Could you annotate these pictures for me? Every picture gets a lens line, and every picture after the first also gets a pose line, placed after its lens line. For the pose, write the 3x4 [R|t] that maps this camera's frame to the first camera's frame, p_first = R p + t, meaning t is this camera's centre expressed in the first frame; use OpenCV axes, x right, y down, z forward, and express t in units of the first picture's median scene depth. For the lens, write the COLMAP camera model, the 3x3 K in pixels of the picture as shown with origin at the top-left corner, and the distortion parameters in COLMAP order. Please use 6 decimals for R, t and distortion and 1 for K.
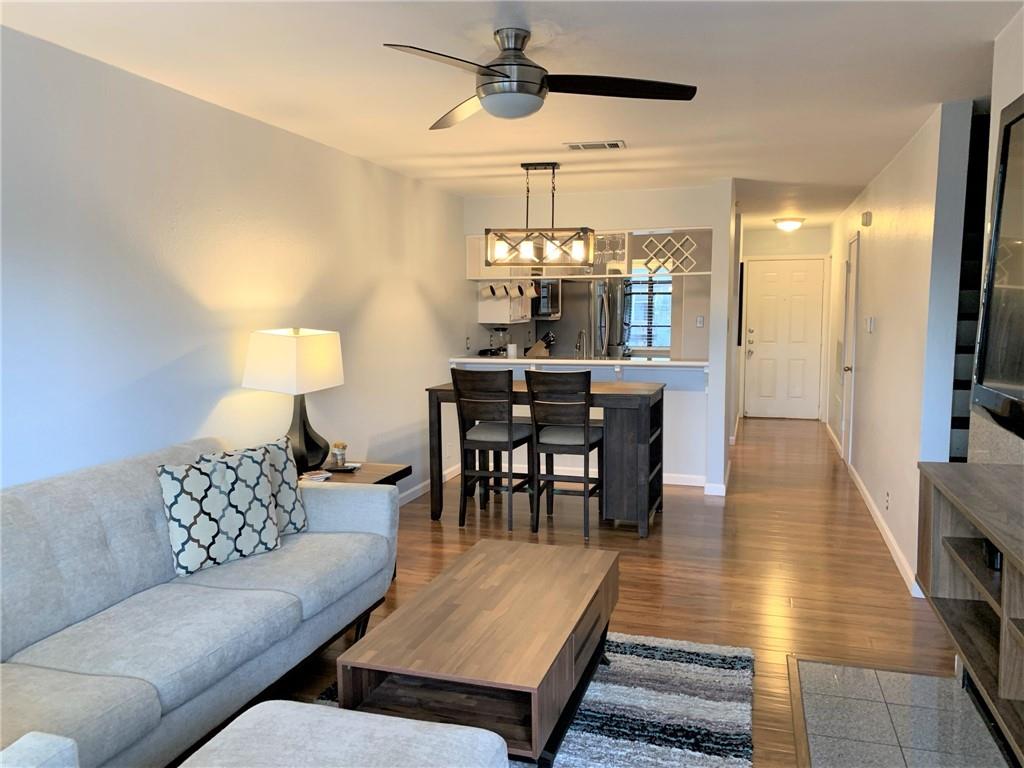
lens RADIAL K [[793.6, 0, 512.4], [0, 793.6, 375.8], [0, 0, 1]] dist [0.053586, -0.077623]
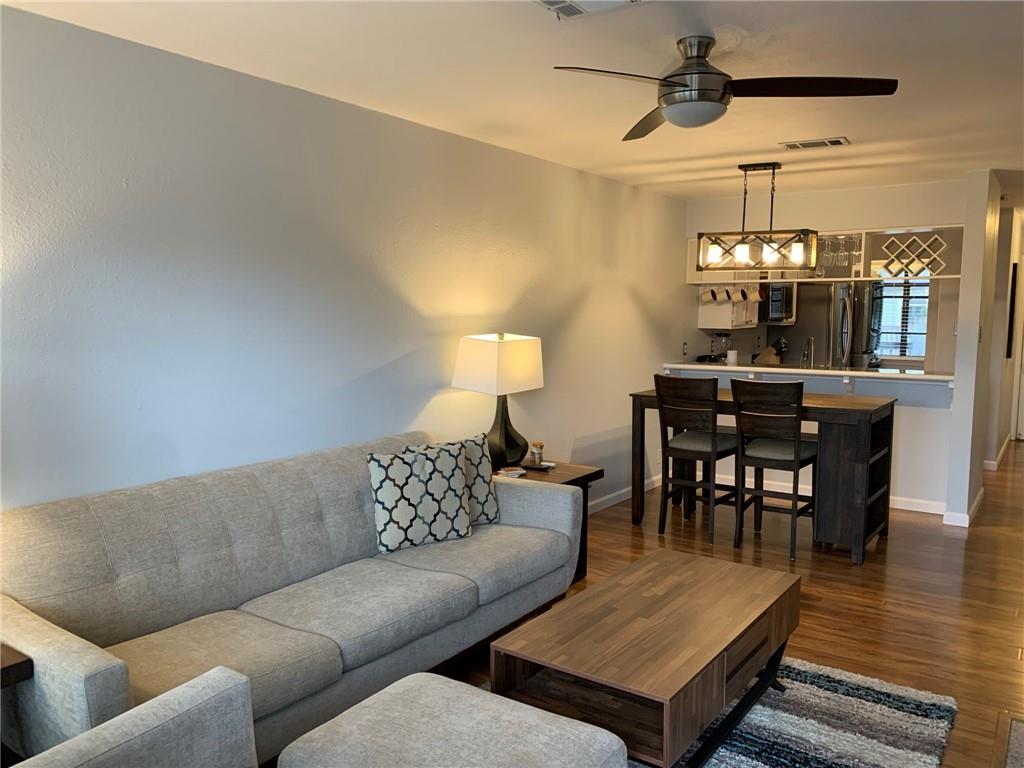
lens RADIAL K [[793.6, 0, 512.4], [0, 793.6, 375.8], [0, 0, 1]] dist [0.053586, -0.077623]
pose [[0.951893, 0.032274, -0.304725, 0.085381], [-0.032785, 0.999457, 0.003443, -0.007744], [0.304670, 0.006713, 0.952434, -0.012070]]
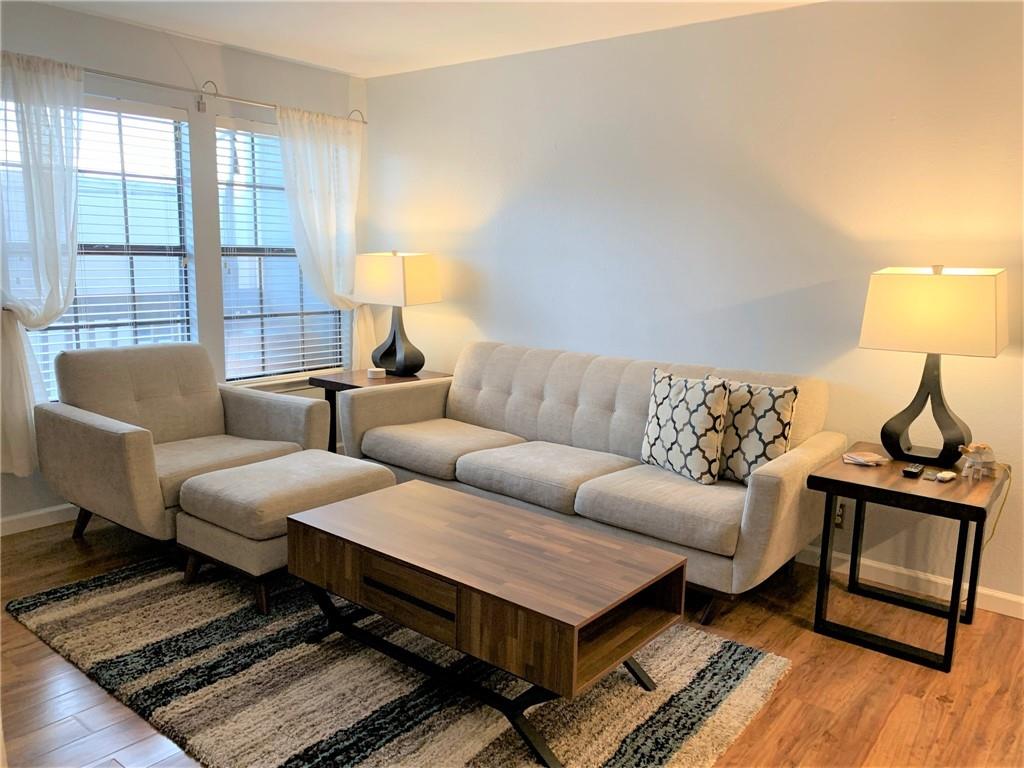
lens RADIAL K [[793.6, 0, 512.4], [0, 793.6, 375.8], [0, 0, 1]] dist [0.053586, -0.077623]
pose [[-0.383326, 0.135752, -0.913582, 0.668919], [-0.097698, 0.977631, 0.186262, -0.070278], [0.918432, 0.160654, -0.361488, 1.130769]]
